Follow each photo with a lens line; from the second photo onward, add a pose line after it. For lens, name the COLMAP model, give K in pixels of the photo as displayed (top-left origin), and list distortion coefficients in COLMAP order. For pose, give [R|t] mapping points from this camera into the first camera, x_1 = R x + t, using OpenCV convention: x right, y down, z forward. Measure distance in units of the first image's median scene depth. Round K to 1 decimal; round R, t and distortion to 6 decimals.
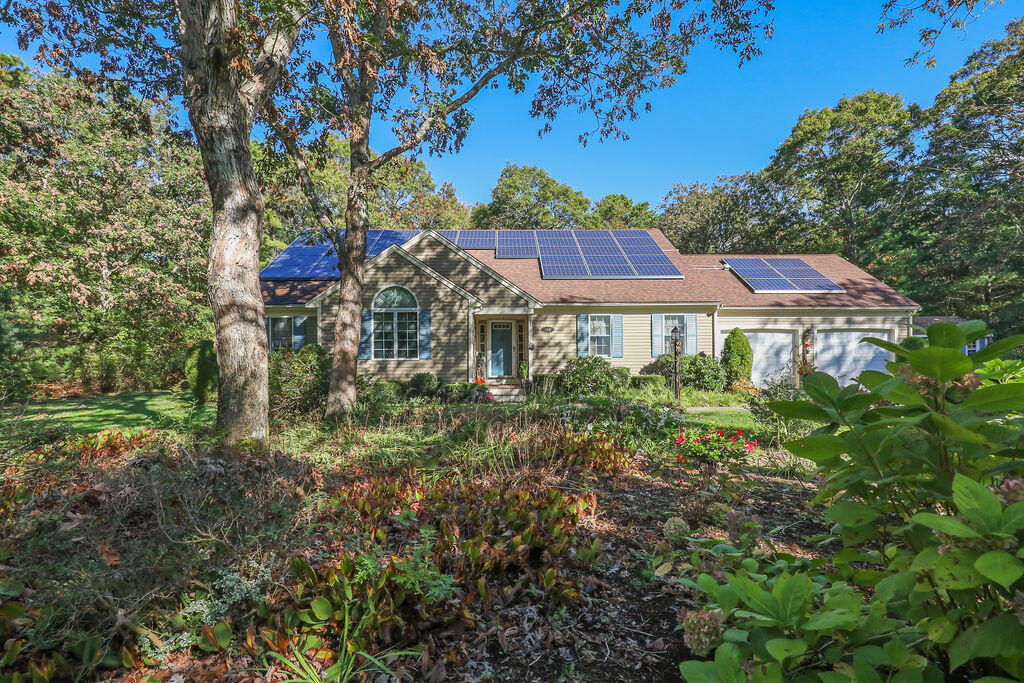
lens RADIAL K [[466.8, 0, 512.0], [0, 466.8, 343.0], [0, 0, 1]] dist [-0.001138, -0.000289]
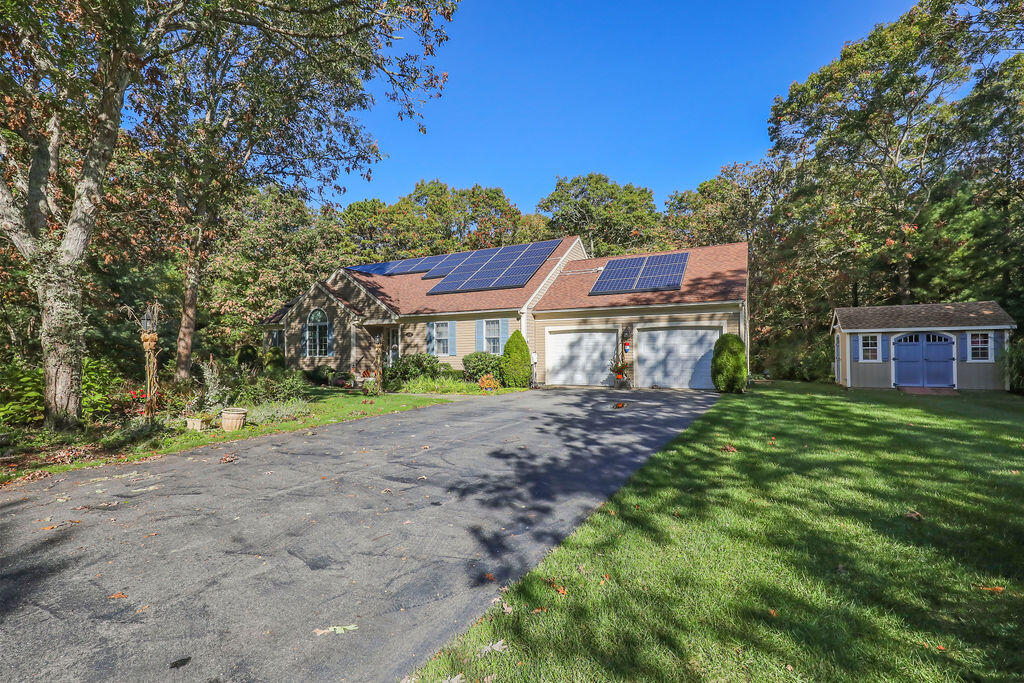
lens RADIAL K [[466.8, 0, 512.2], [0, 466.8, 343.0], [0, 0, 1]] dist [-0.001138, -0.000289]
pose [[0.862225, -0.009561, -0.506435, 1.001392], [0.010359, 0.999946, -0.001240, 0.000085], [0.506420, -0.004177, 0.862277, 0.003368]]
